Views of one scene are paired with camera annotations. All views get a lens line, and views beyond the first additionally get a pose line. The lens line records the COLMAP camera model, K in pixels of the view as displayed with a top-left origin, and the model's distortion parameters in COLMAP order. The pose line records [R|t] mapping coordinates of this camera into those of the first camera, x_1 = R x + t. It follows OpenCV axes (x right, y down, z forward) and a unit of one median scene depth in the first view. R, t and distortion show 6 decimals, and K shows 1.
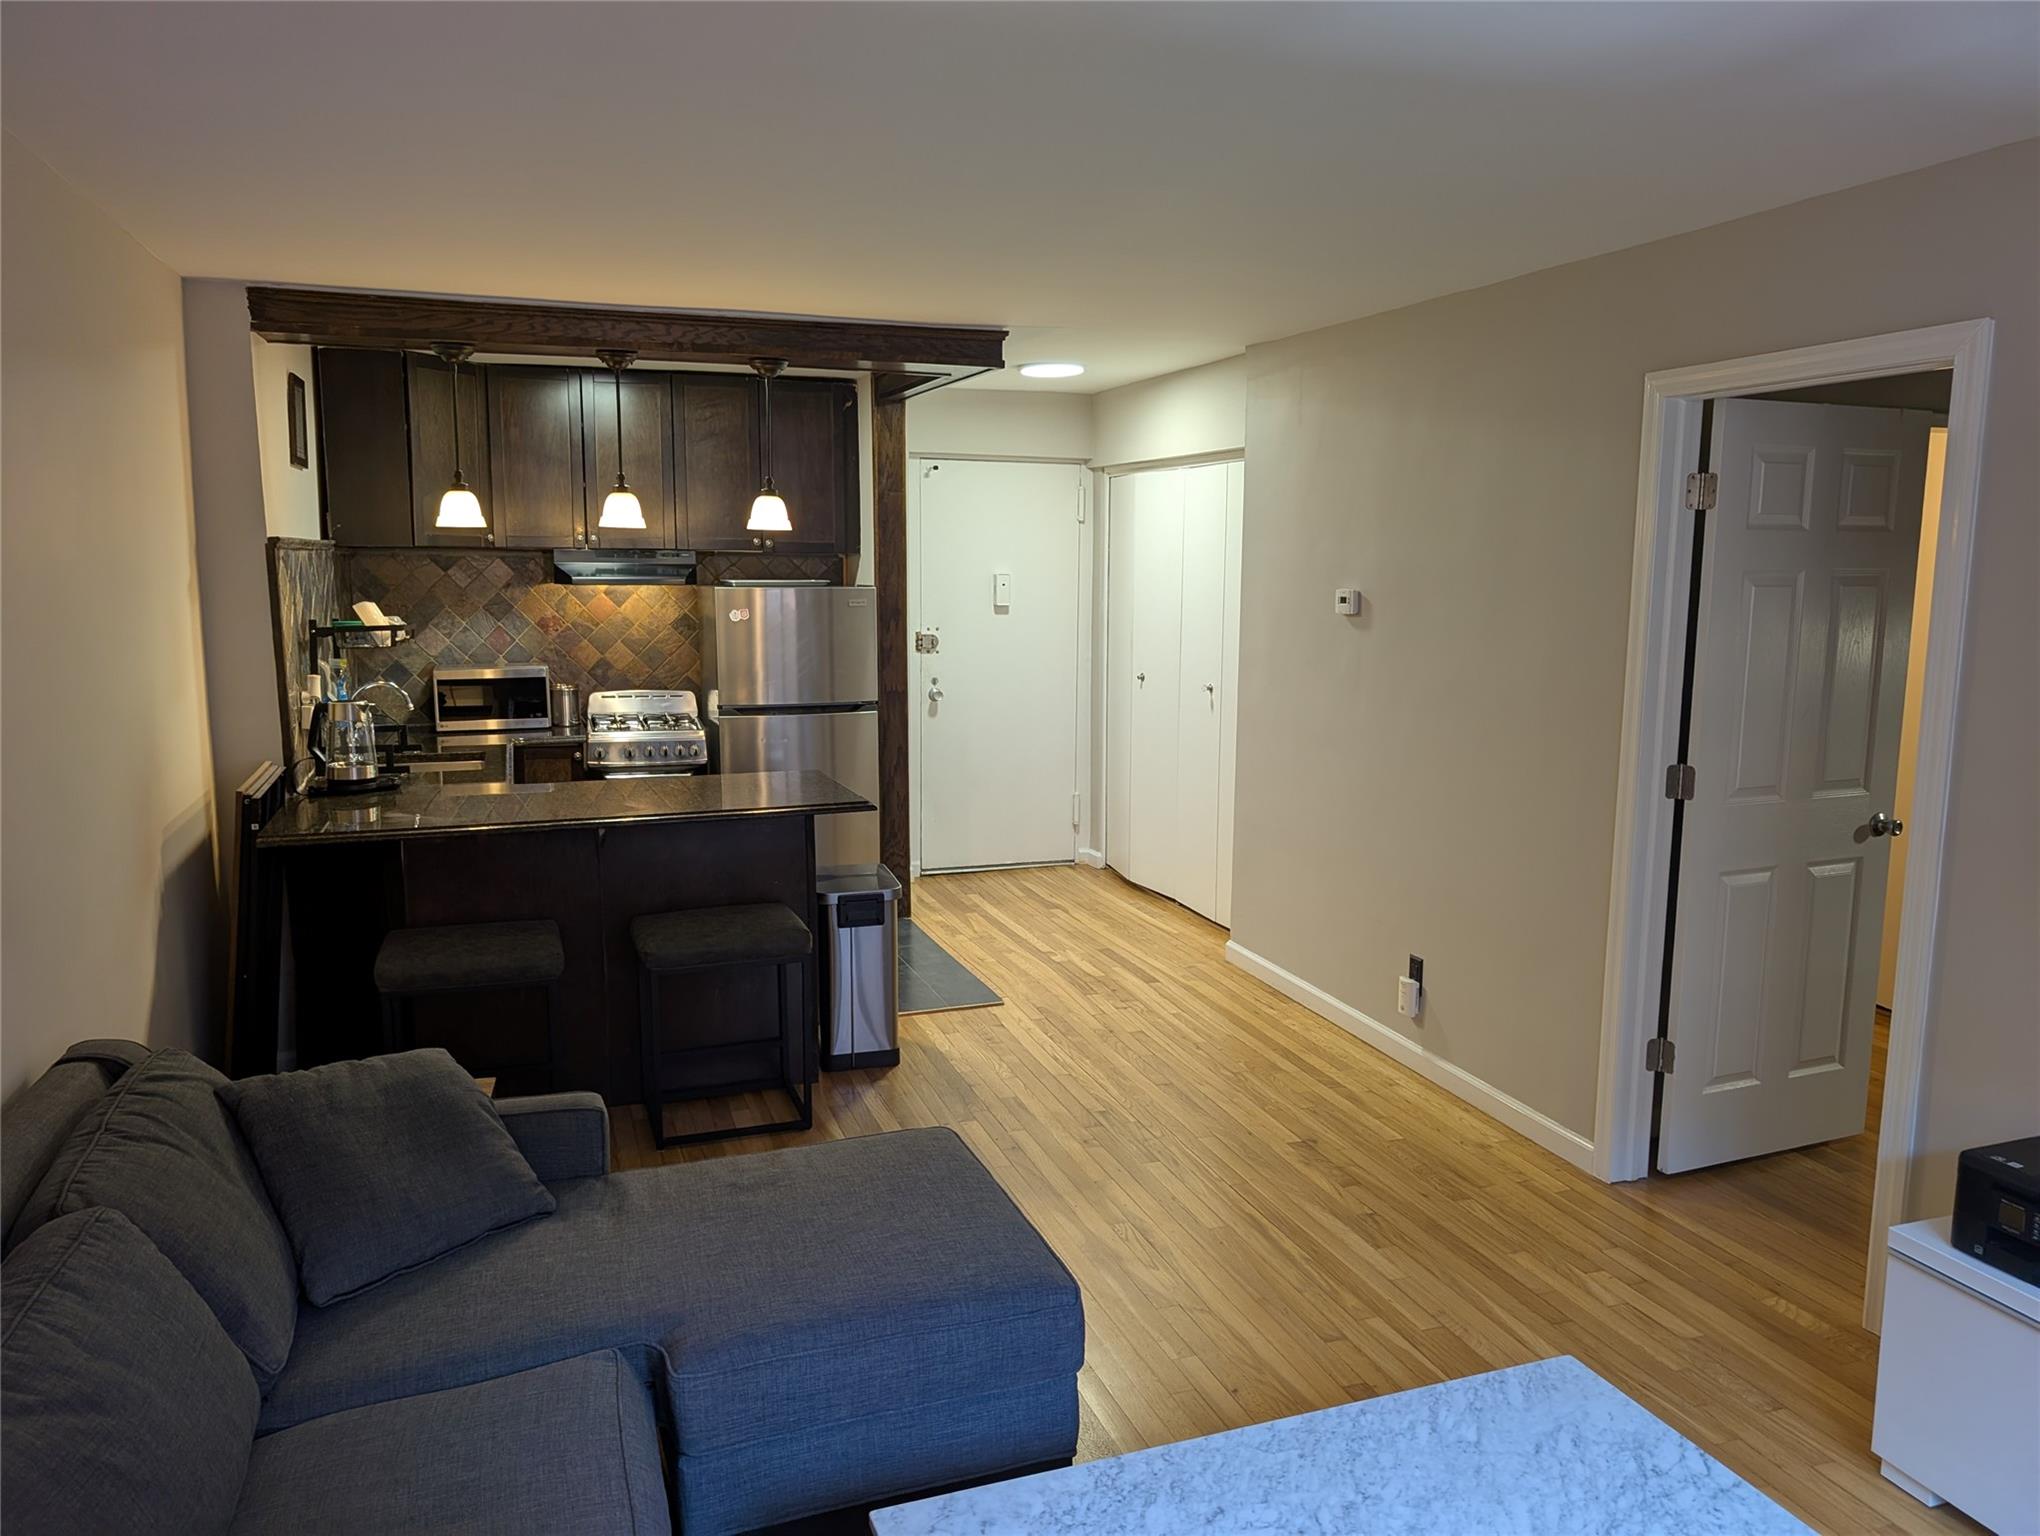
lens RADIAL K [[1459.7, 0, 1019.3], [0, 1459.7, 779.6], [0, 0, 1]] dist [0.050359, -0.075102]
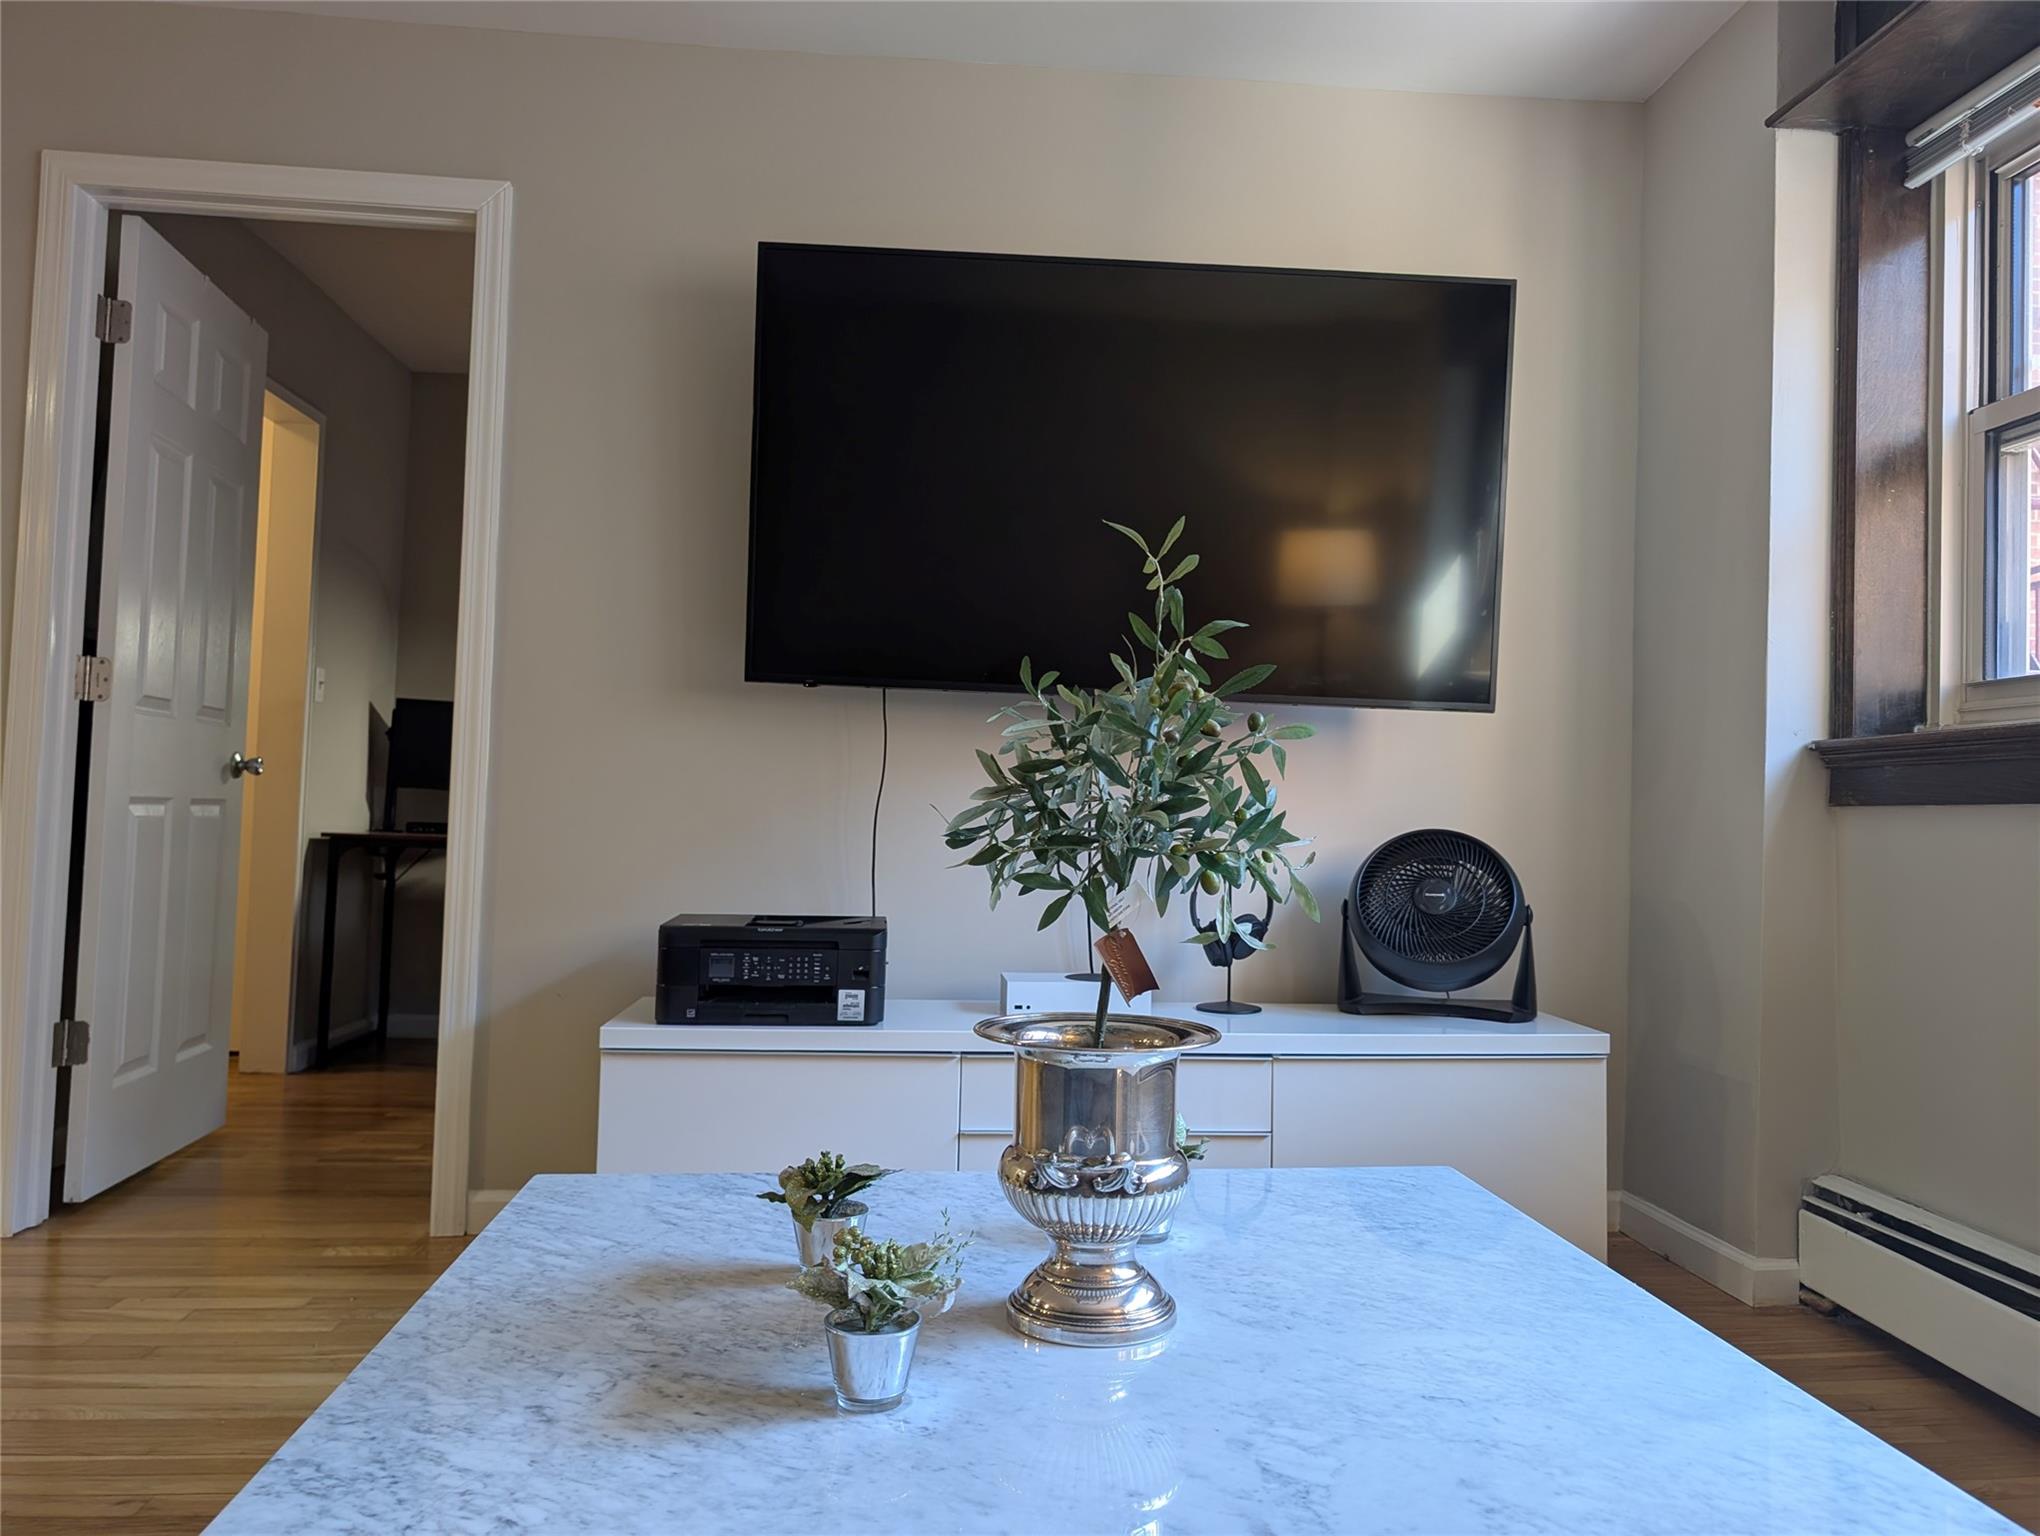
lens RADIAL K [[1472.1, 0, 1037.4], [0, 1472.1, 765.0], [0, 0, 1]] dist [0.004263, -0.000093]
pose [[0.245014, 0.035470, 0.968871, -0.115668], [0.122164, 0.990236, -0.067145, 0.100763], [-0.961792, 0.134812, 0.238288, 0.204503]]
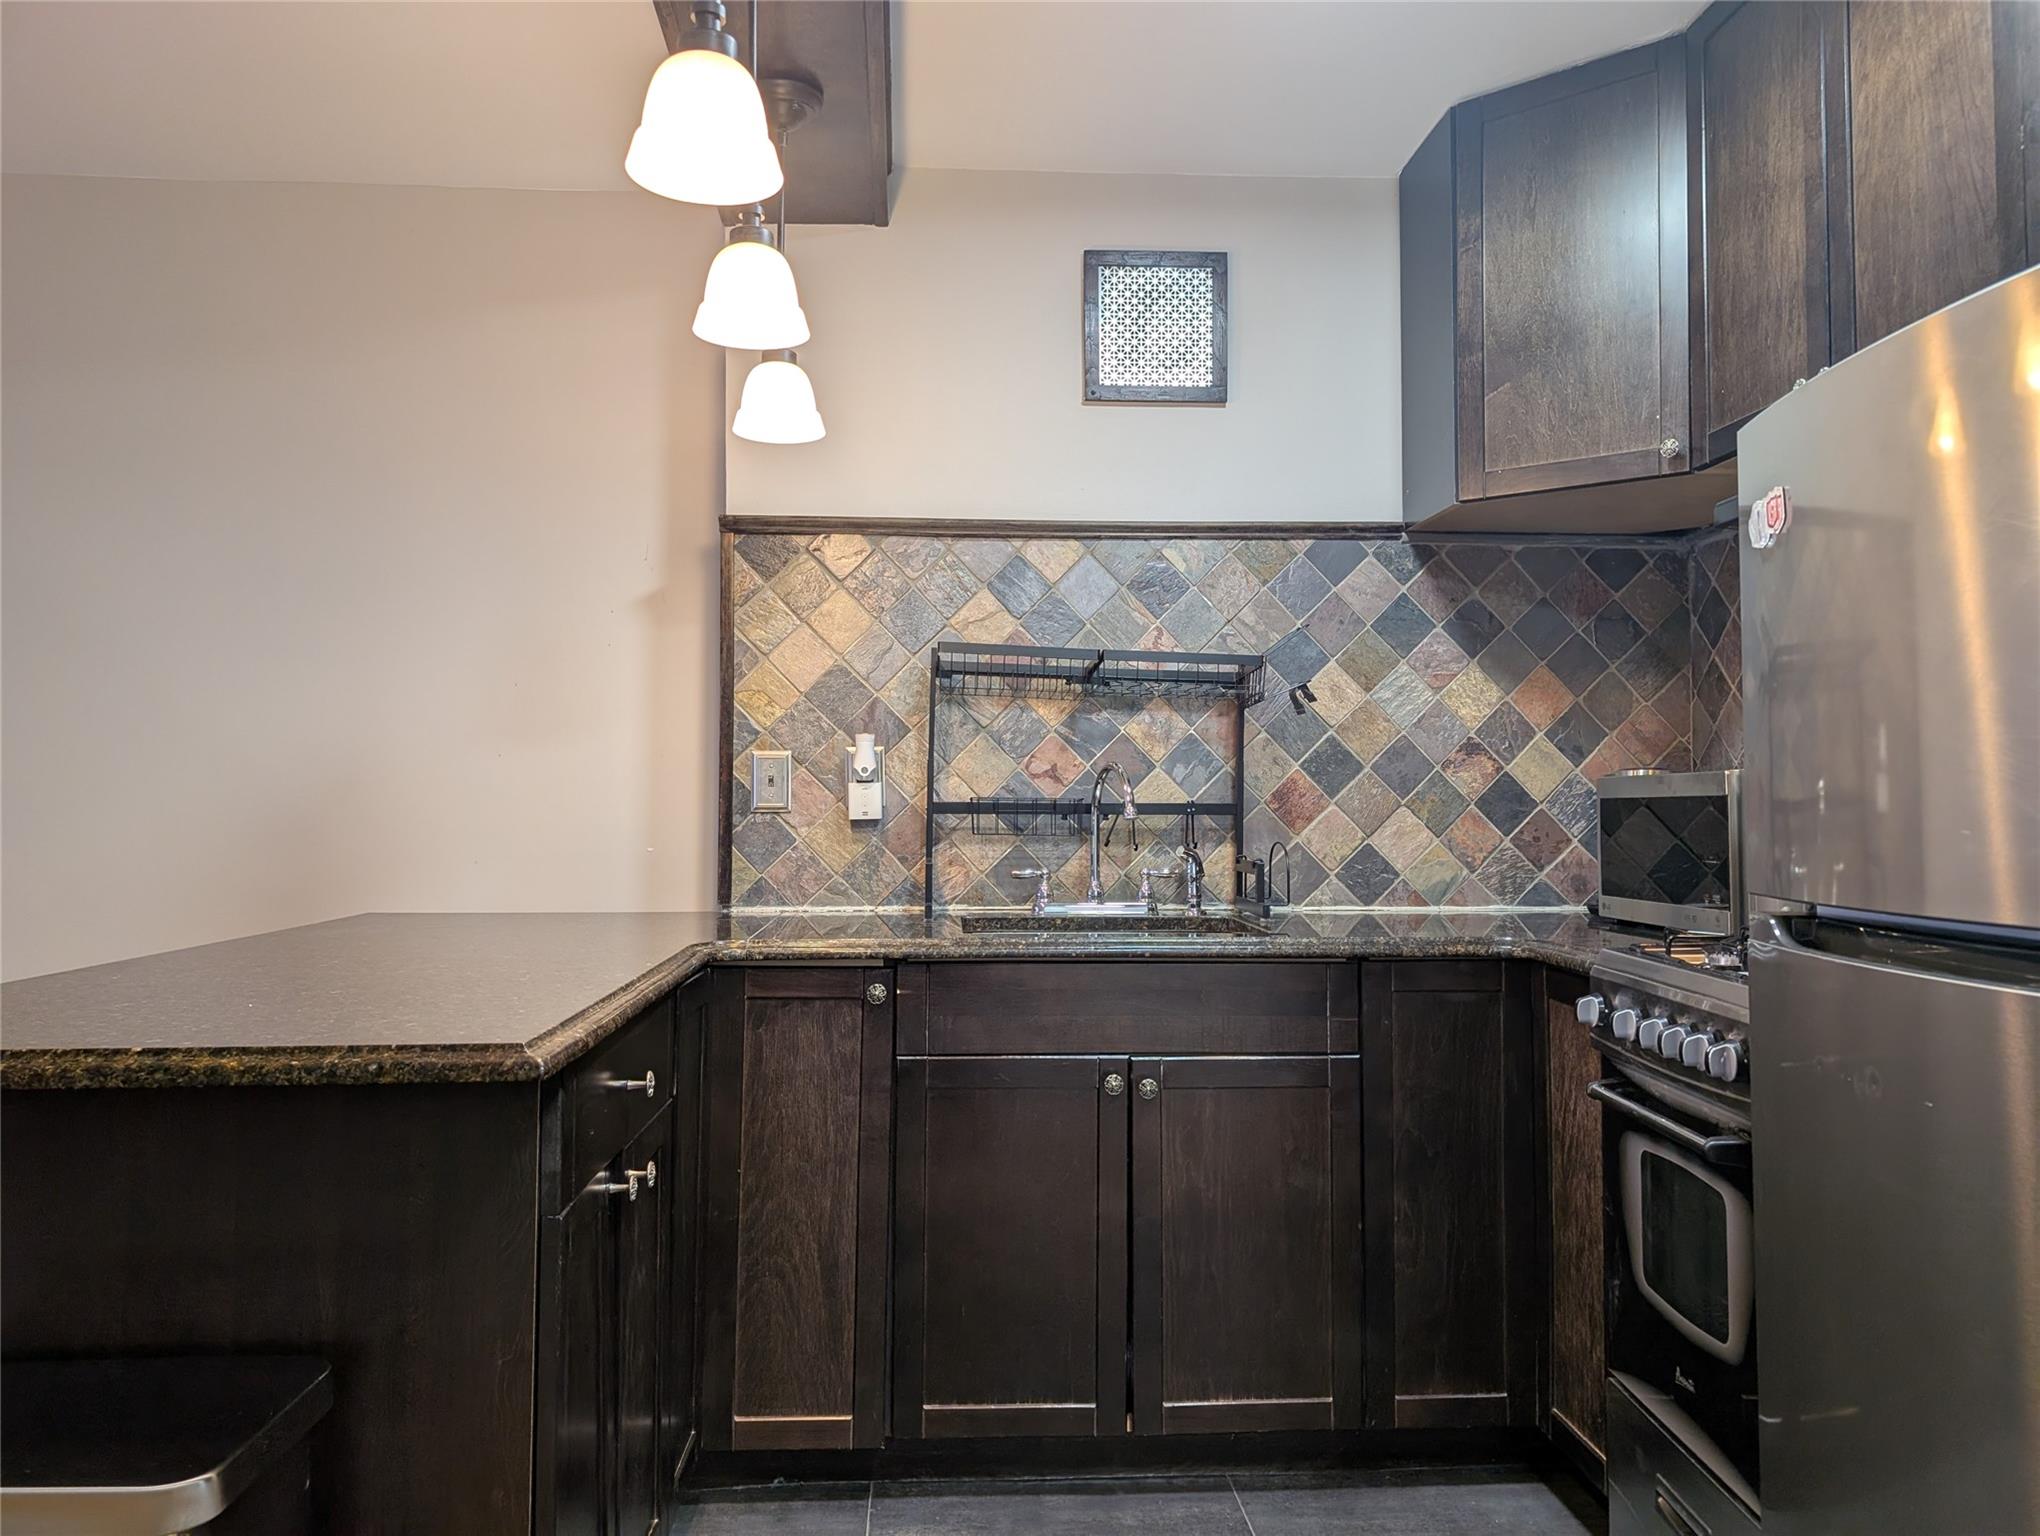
lens RADIAL K [[1459.7, 0, 1043.0], [0, 1459.7, 759.2], [0, 0, 1]] dist [0.044528, -0.056837]
pose [[-0.263078, -0.033468, -0.964194, 0.068797], [-0.147975, 0.988973, 0.006047, -0.057391], [0.953359, 0.144267, -0.265129, 0.951055]]
